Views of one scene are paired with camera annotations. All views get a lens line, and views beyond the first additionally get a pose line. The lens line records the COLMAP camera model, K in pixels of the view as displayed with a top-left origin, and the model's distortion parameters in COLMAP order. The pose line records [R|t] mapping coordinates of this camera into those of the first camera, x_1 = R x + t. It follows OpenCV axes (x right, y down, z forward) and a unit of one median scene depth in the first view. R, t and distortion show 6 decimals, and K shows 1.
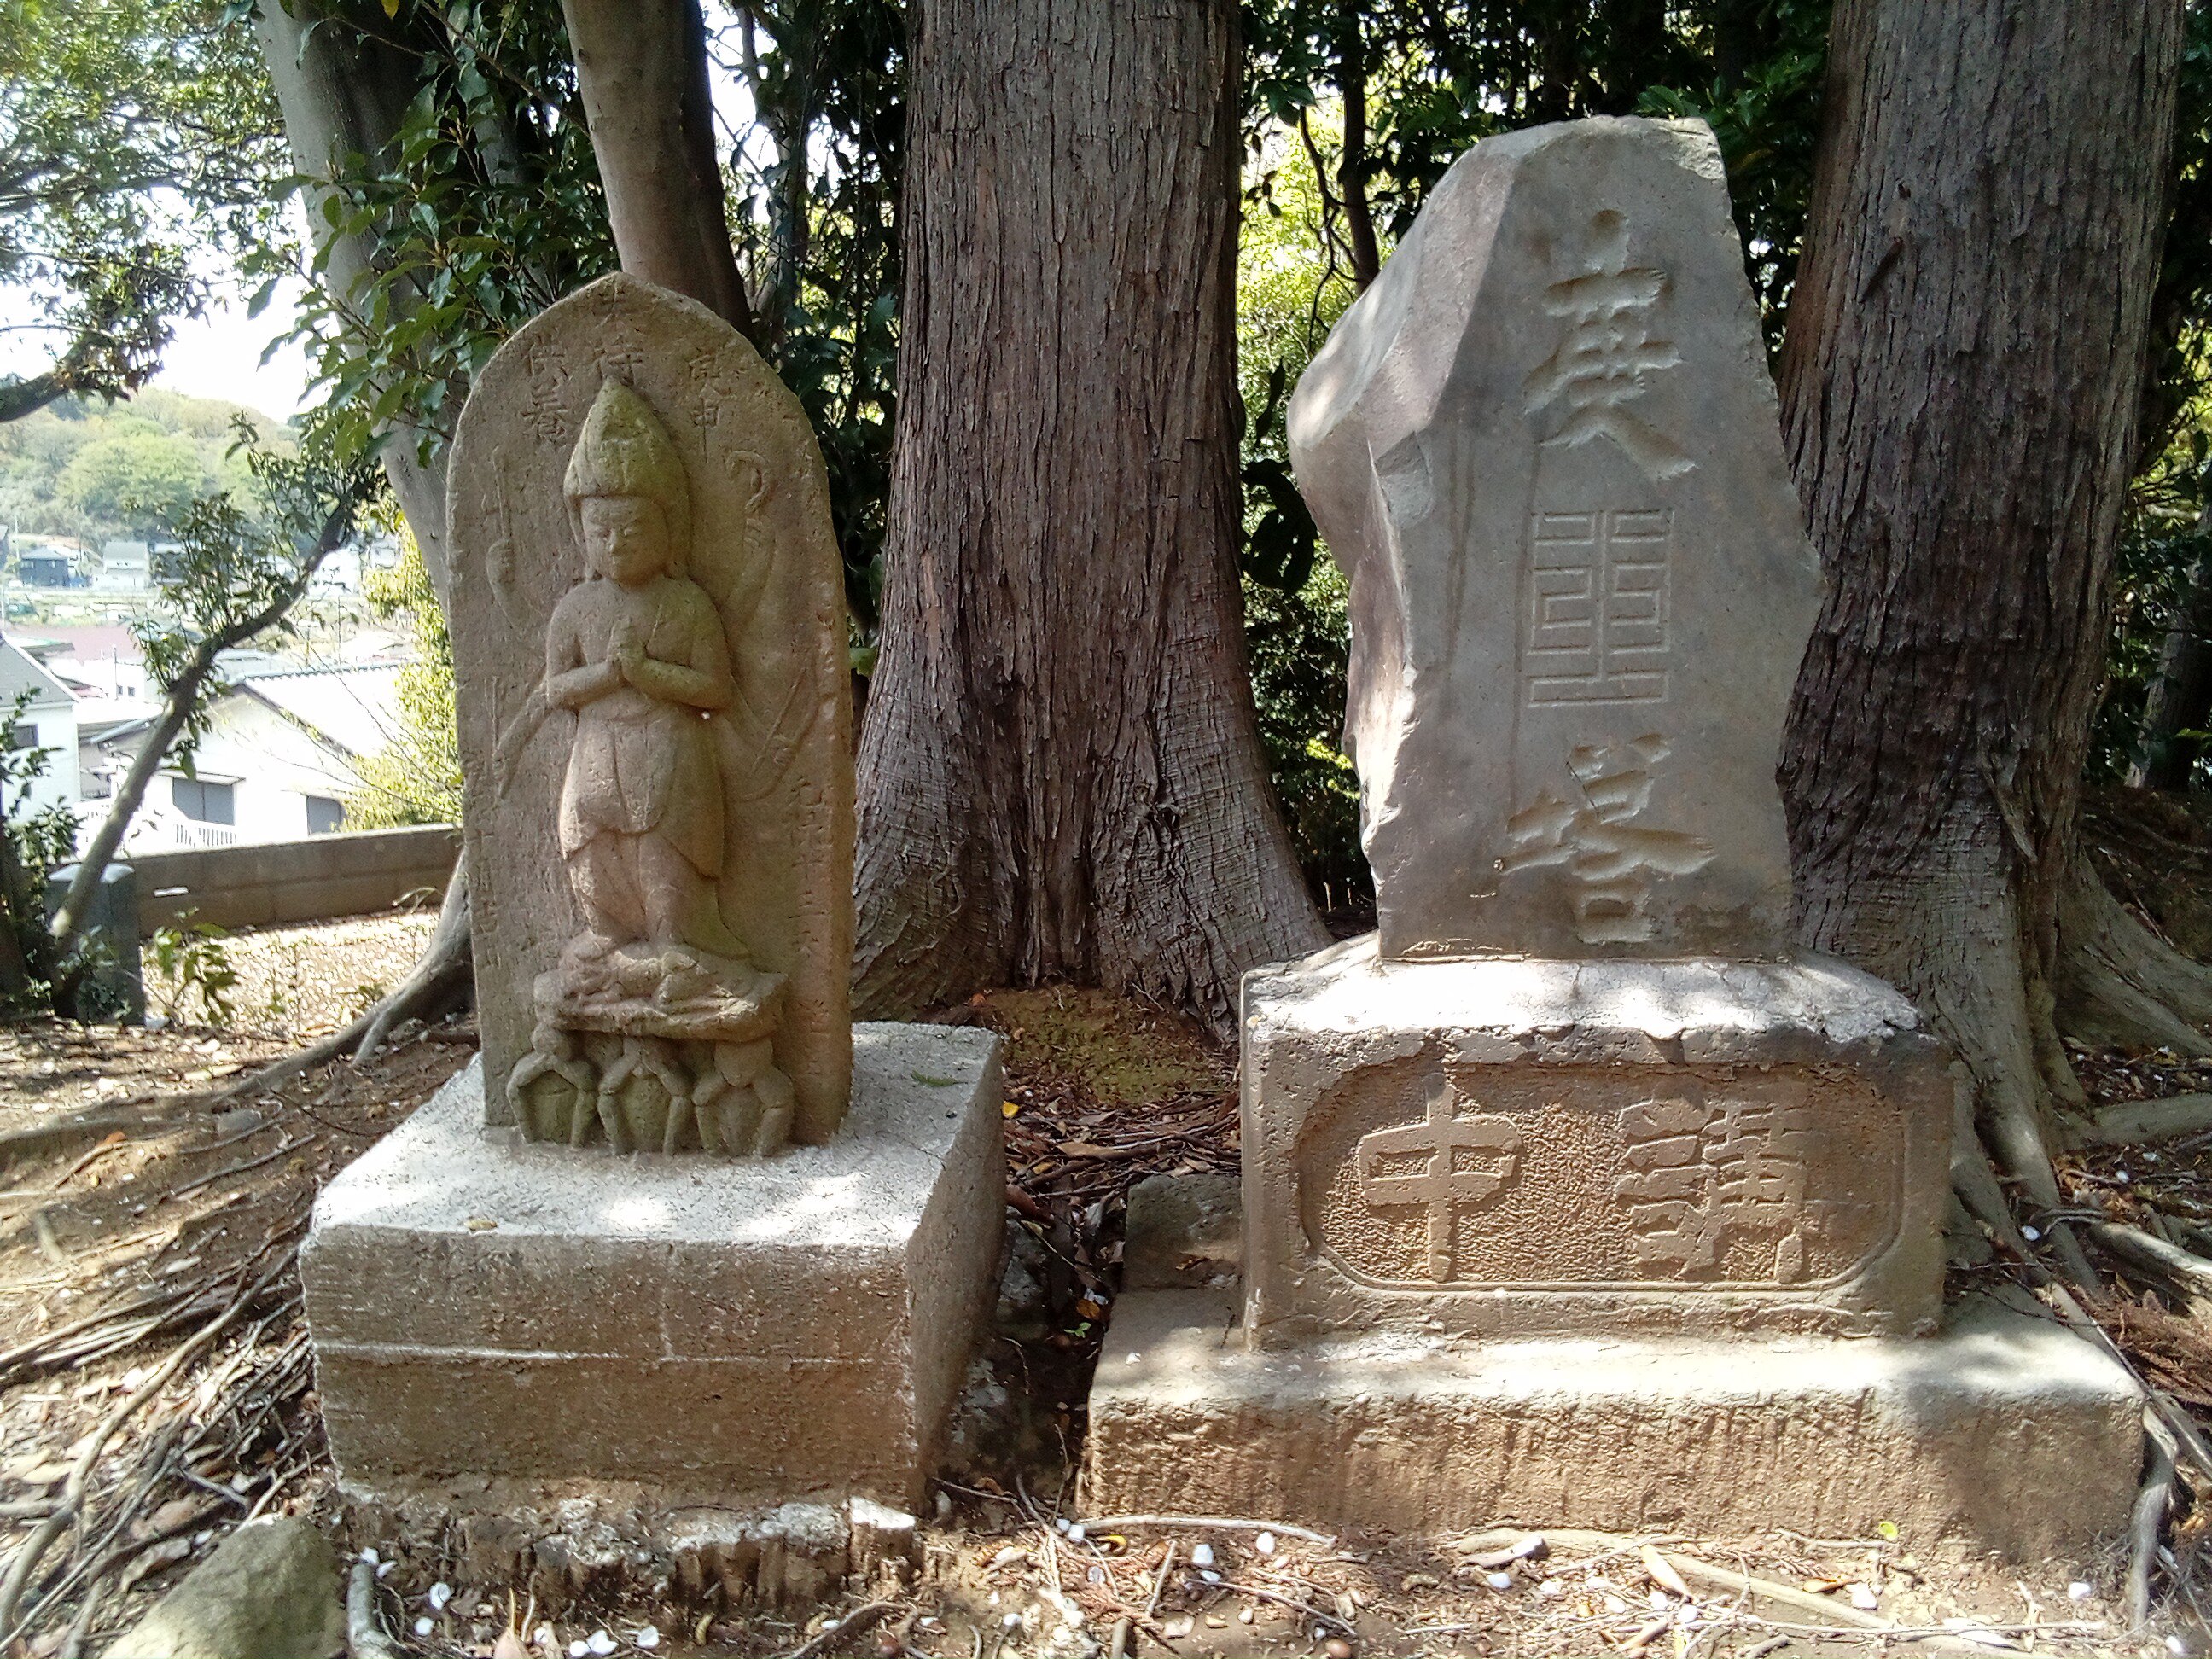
lens RADIAL K [[1766.2, 0, 1085.2], [0, 1766.2, 826.6], [0, 0, 1]] dist [0.050590, -0.100335]
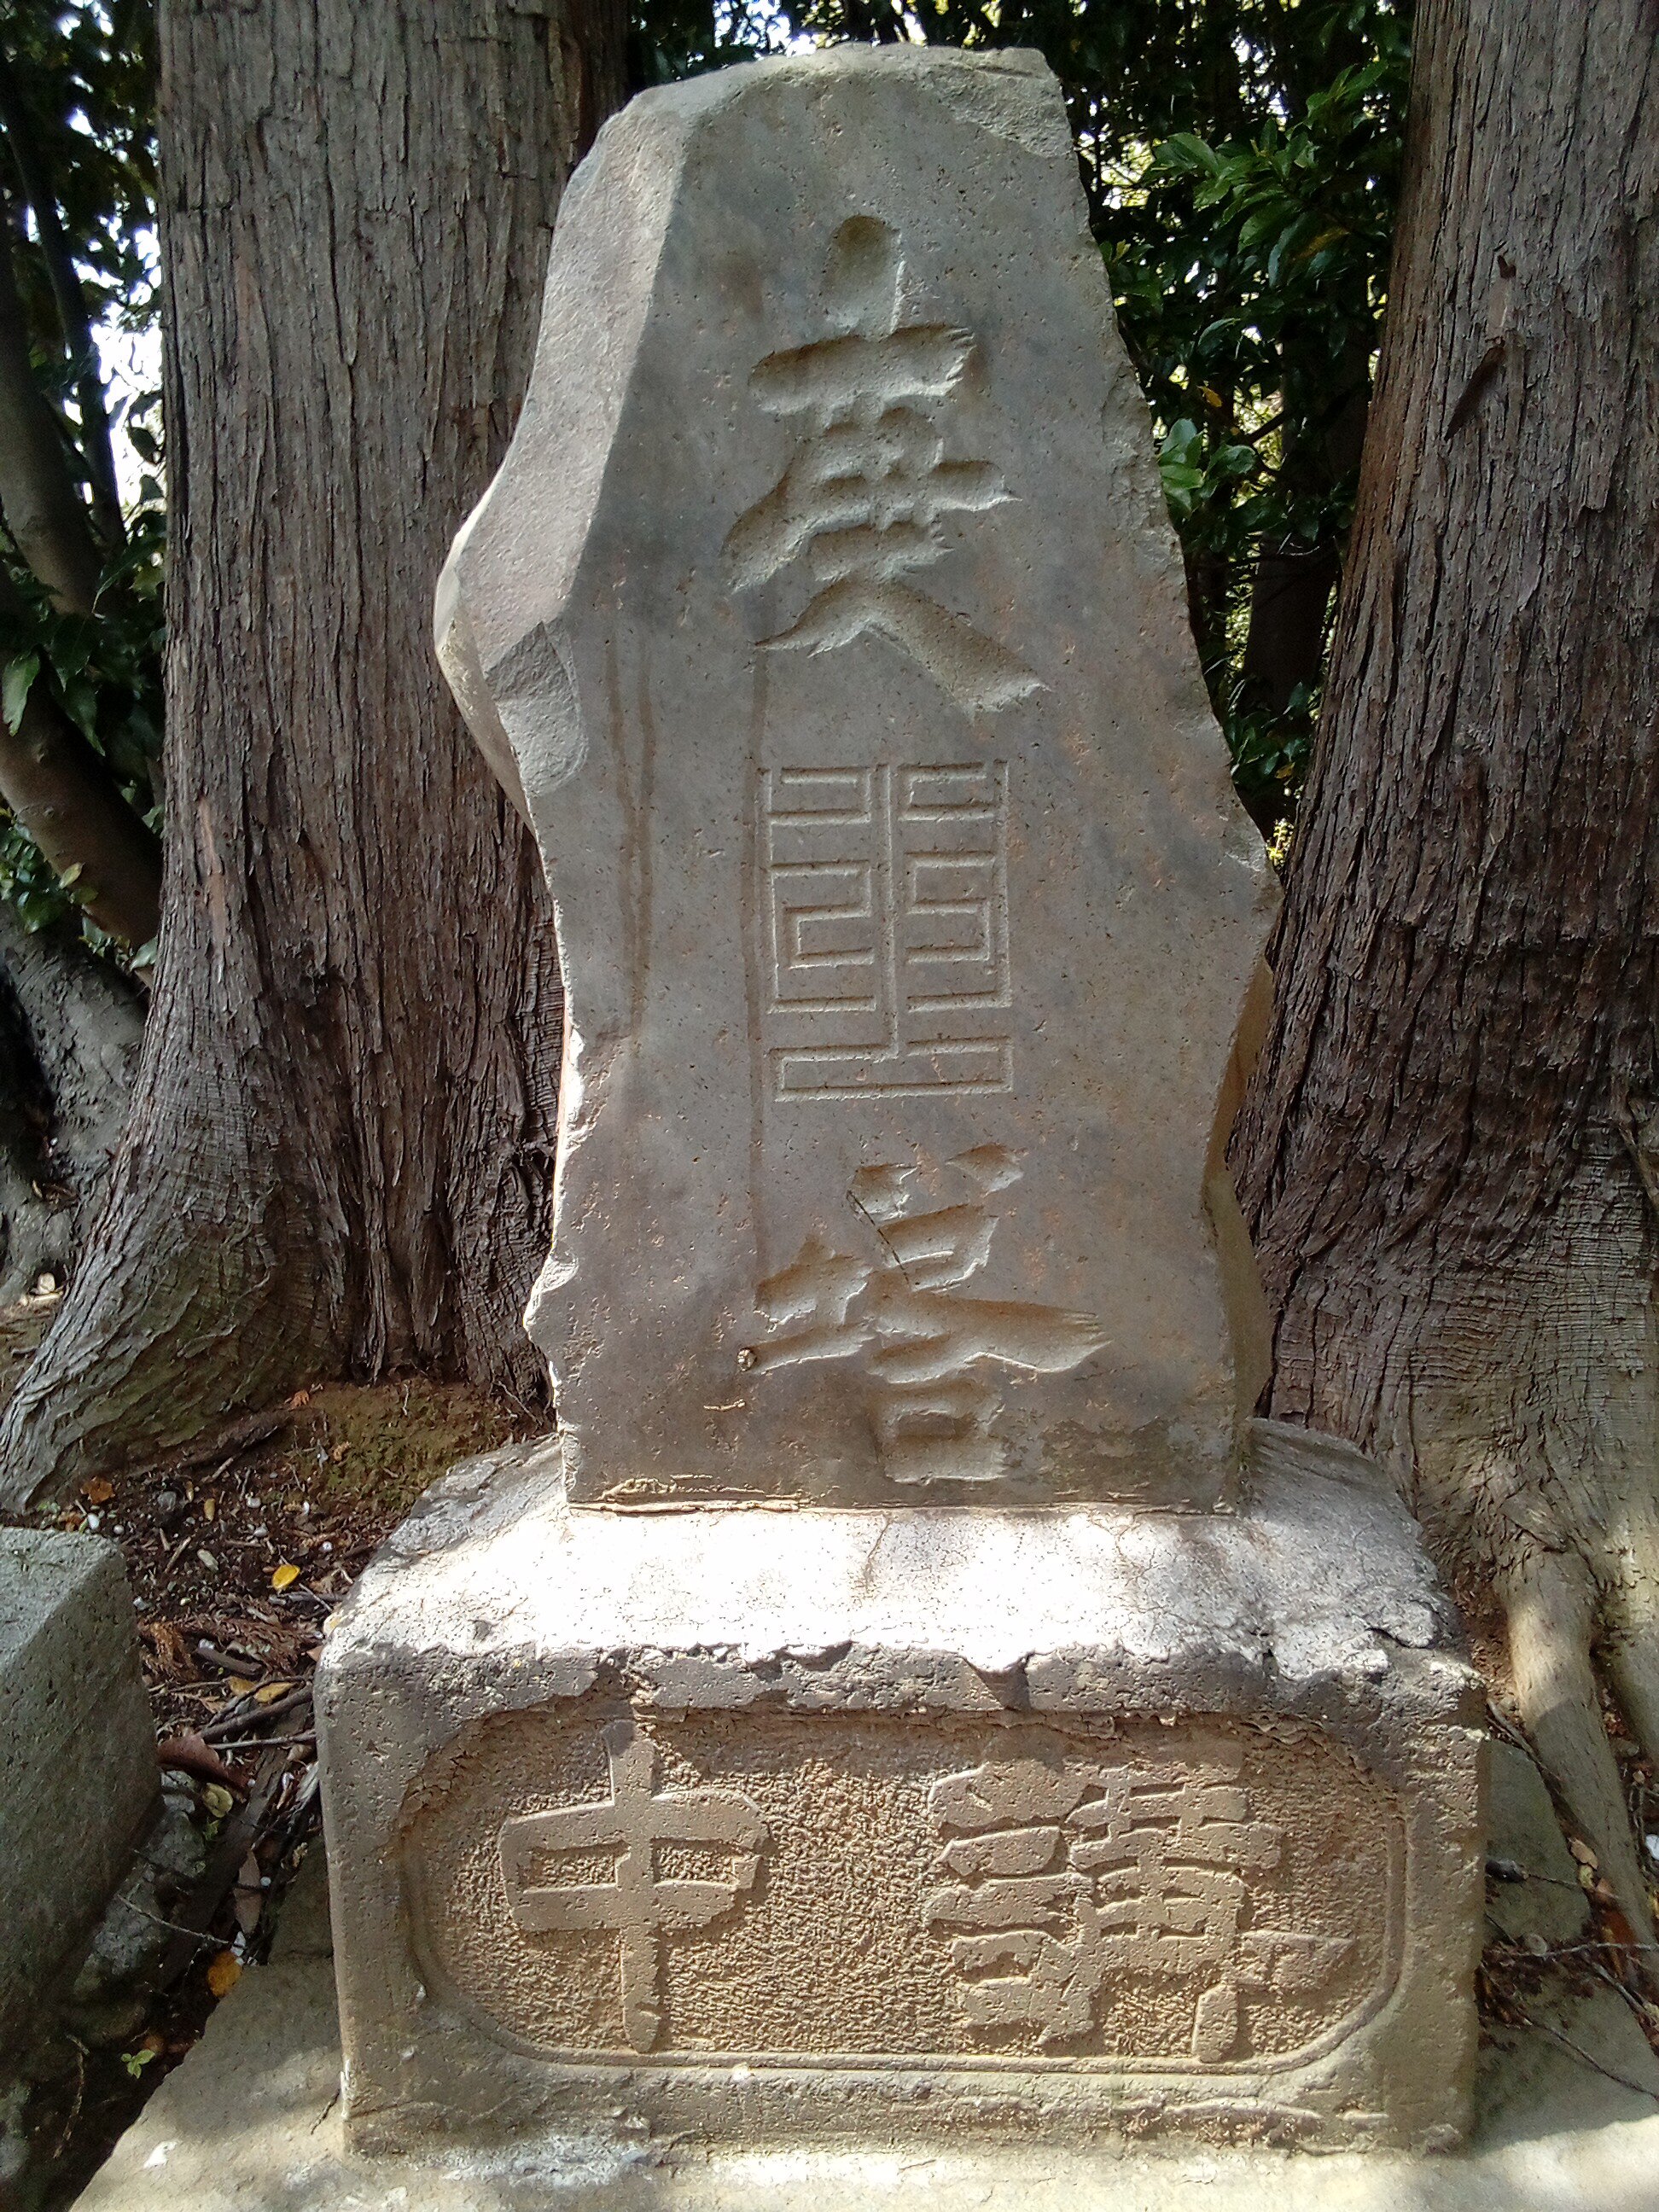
lens RADIAL K [[1766.2, 0, 829.5], [0, 1766.2, 1106.0], [0, 0, 1]] dist [0.050590, -0.100335]
pose [[0.999997, -0.001454, -0.001799, 0.207952], [0.001520, 0.999308, 0.037164, -0.067632], [0.001744, -0.037167, 0.999308, 0.322003]]
